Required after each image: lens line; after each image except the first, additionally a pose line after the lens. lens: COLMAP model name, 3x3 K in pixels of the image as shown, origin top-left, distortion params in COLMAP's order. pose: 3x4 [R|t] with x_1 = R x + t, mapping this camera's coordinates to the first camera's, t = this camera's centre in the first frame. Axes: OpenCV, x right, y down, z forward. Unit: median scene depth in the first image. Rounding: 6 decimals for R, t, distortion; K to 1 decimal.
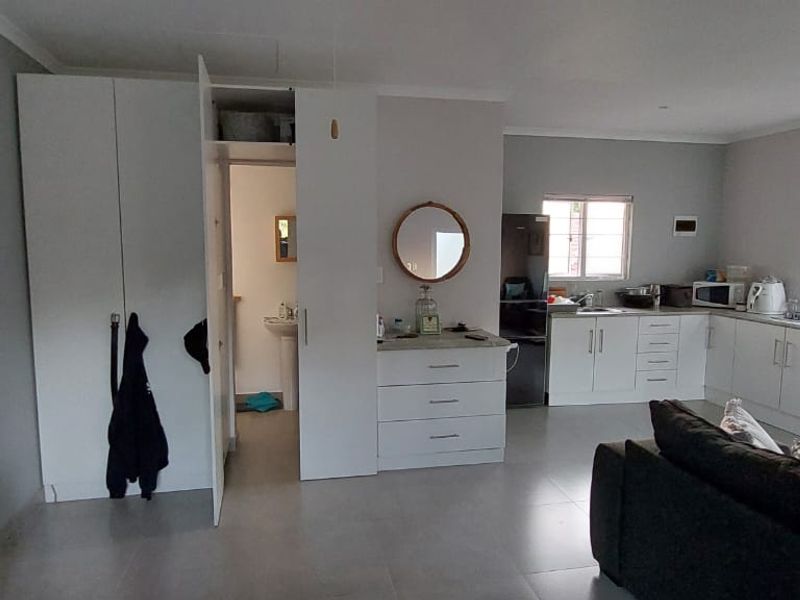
lens RADIAL K [[536.8, 0, 369.7], [0, 536.8, 298.8], [0, 0, 1]] dist [-0.002383, -0.001127]
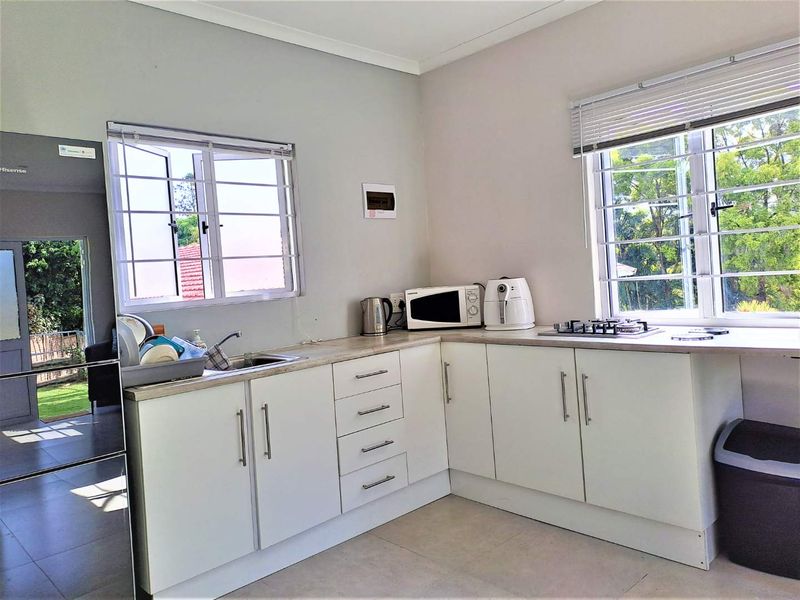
lens RADIAL K [[582.4, 0, 390.1], [0, 582.4, 290.0], [0, 0, 1]] dist [0.108443, -0.141912]
pose [[0.828194, -0.075883, 0.555280, 0.241059], [0.131171, 0.989517, -0.060416, 0.004871], [-0.544875, 0.122872, 0.829466, 0.493116]]
